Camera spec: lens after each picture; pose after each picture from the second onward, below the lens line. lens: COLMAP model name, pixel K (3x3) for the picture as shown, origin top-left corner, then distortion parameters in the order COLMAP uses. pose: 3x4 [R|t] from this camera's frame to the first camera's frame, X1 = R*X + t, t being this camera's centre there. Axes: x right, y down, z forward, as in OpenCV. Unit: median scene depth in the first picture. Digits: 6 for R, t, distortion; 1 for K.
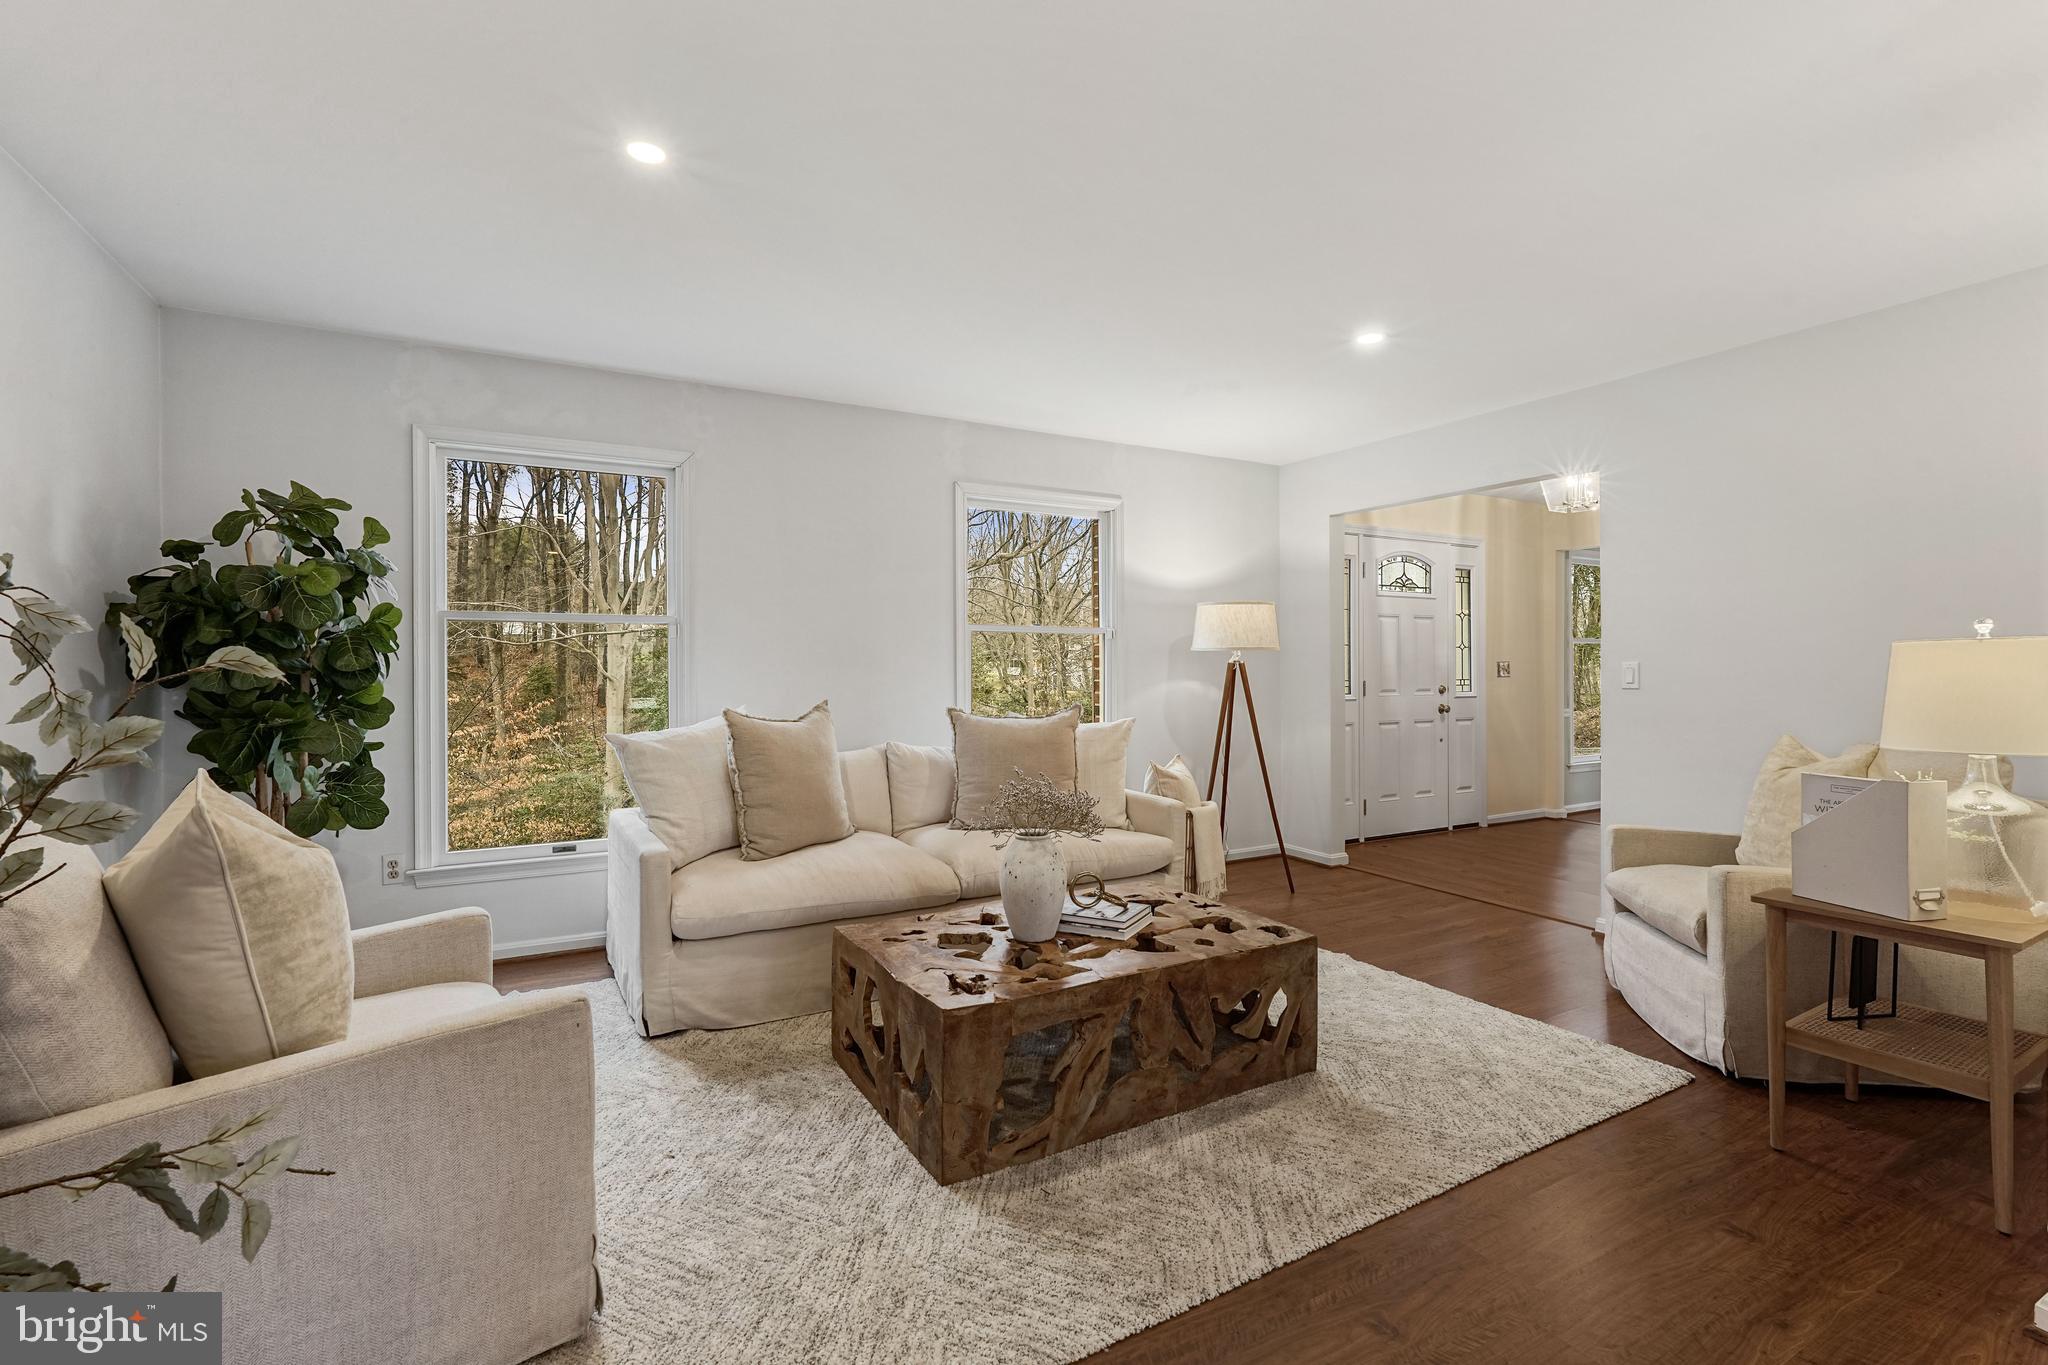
lens RADIAL K [[905.4, 0, 1017.3], [0, 905.4, 674.0], [0, 0, 1]] dist [-0.013991, 0.007294]
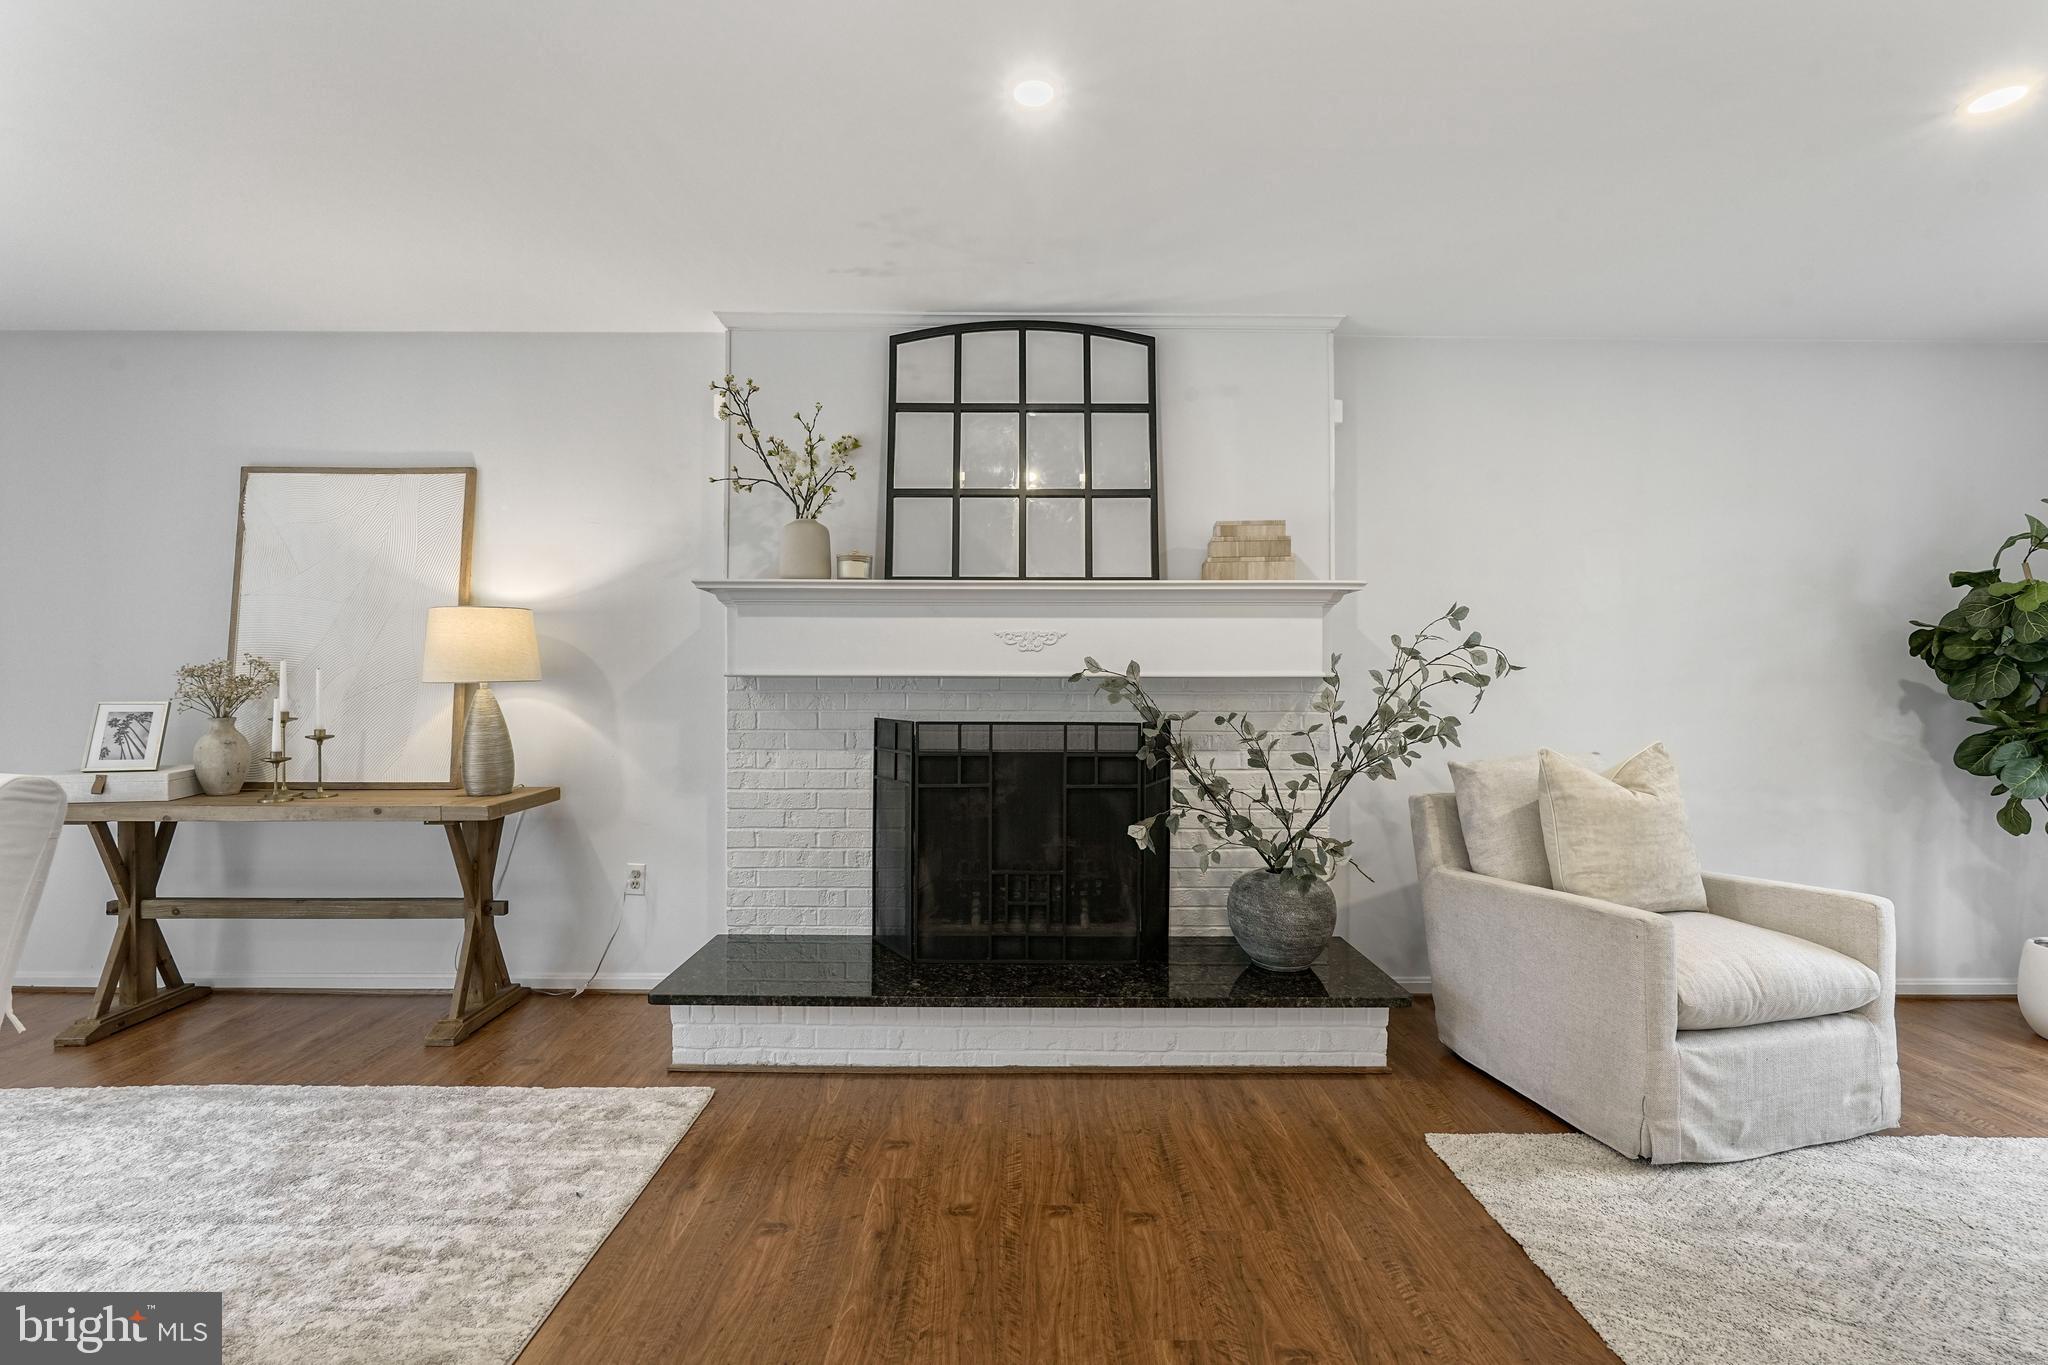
lens RADIAL K [[905.4, 0, 1021.4], [0, 905.4, 679.0], [0, 0, 1]] dist [-0.013991, 0.007294]
pose [[-0.476326, -0.001895, -0.879266, 0.618668], [-0.005785, 0.999983, 0.000979, -0.001512], [0.879249, 0.005553, -0.476329, 0.432072]]
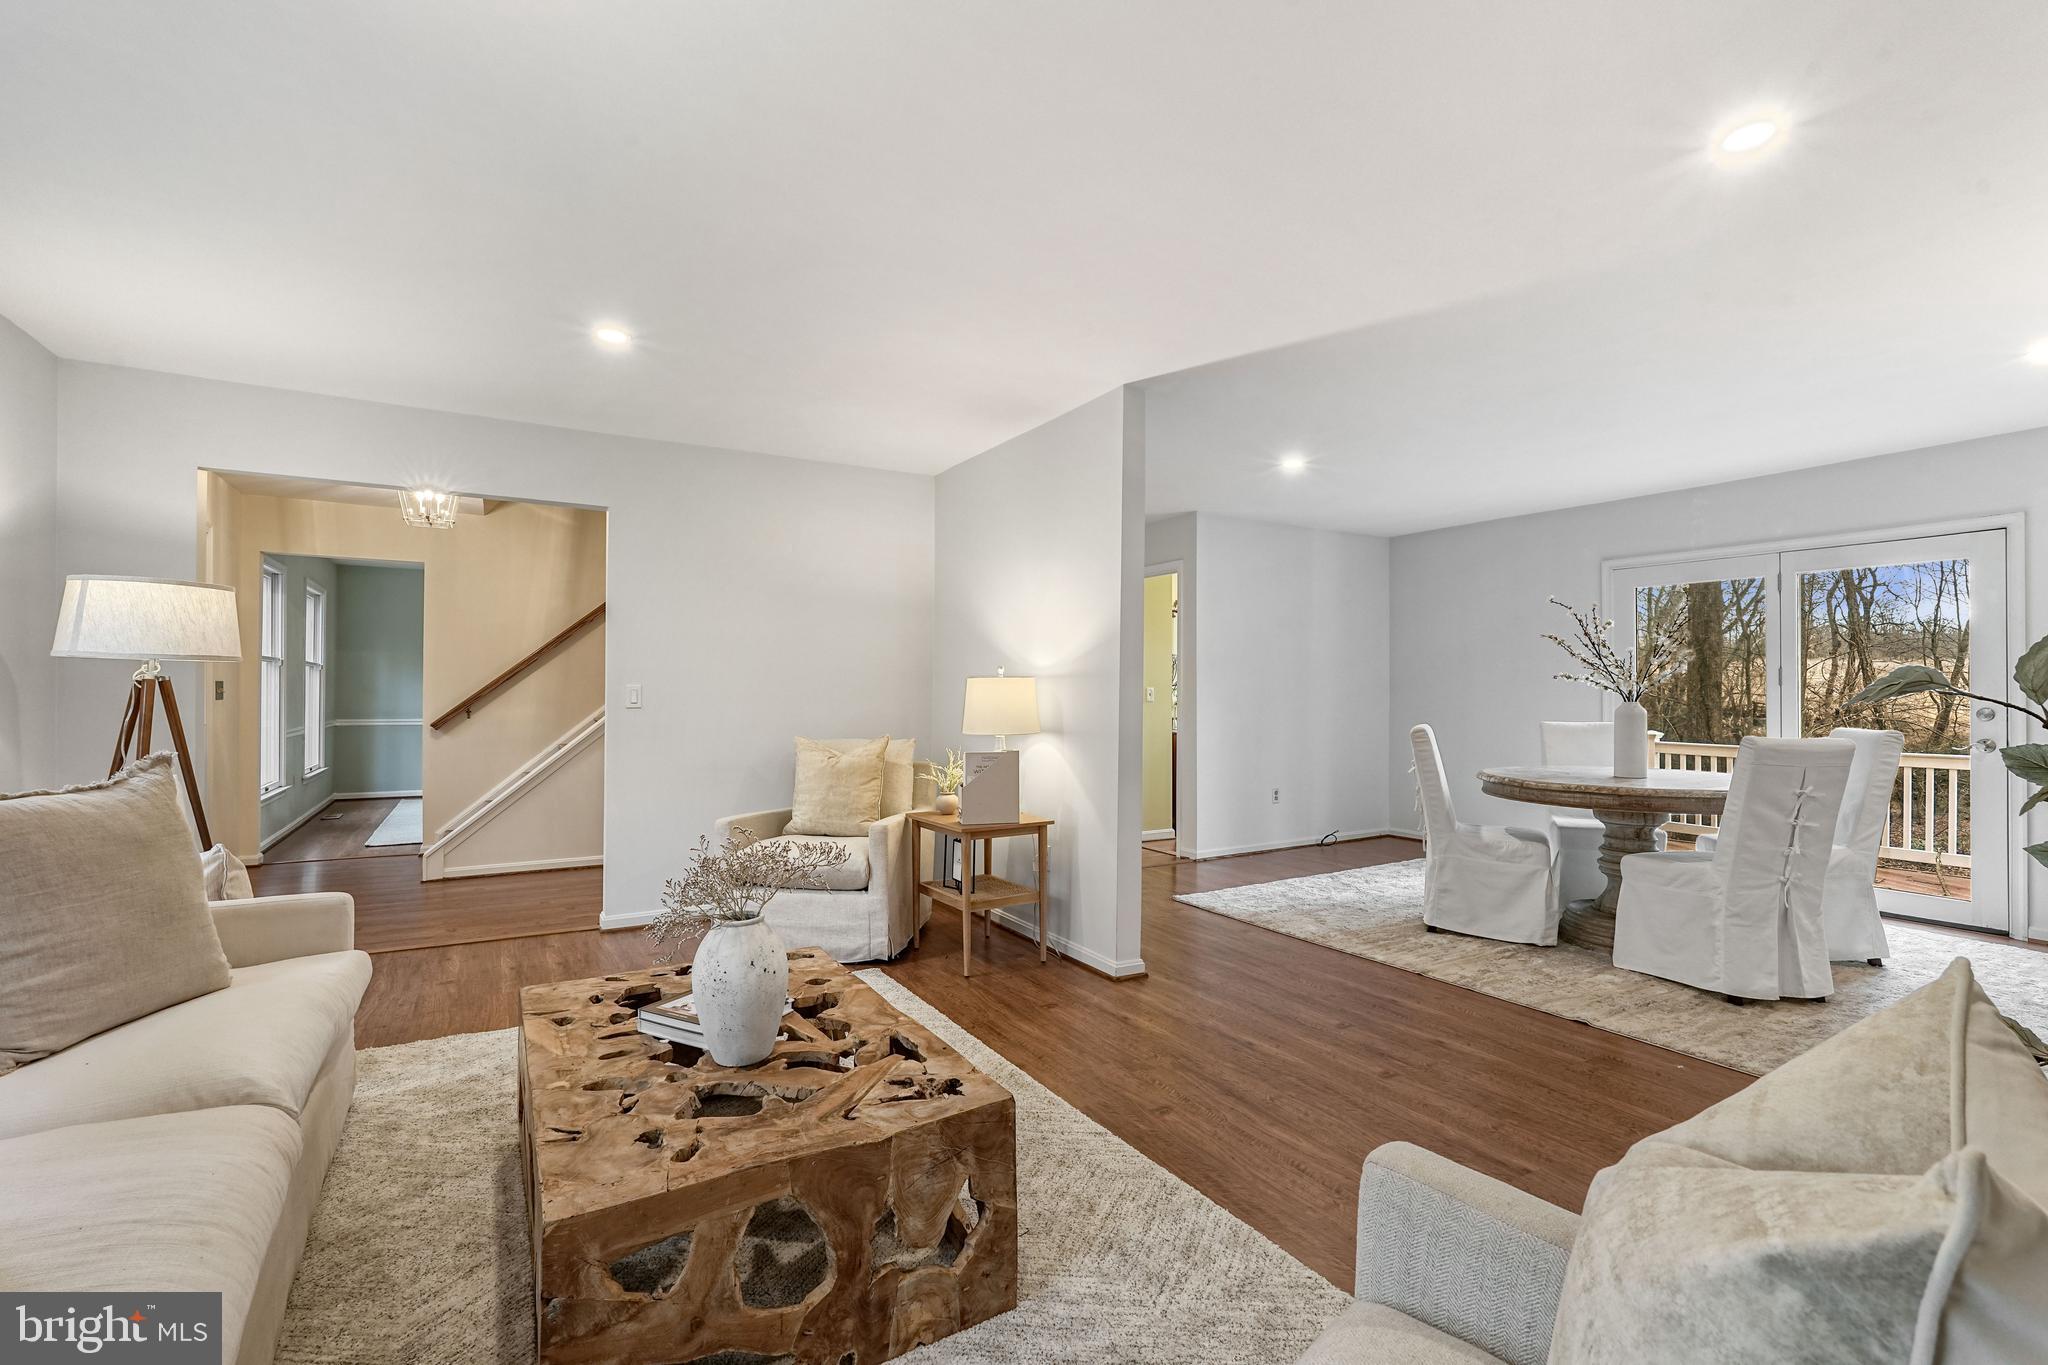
lens RADIAL K [[905.4, 0, 1027.1], [0, 905.4, 686.0], [0, 0, 1]] dist [-0.013991, 0.007294]
pose [[-0.036446, 0.009527, 0.999290, -0.638061], [0.001260, 0.999954, -0.009487, -0.000951], [-0.999335, 0.000913, -0.036457, 0.702988]]
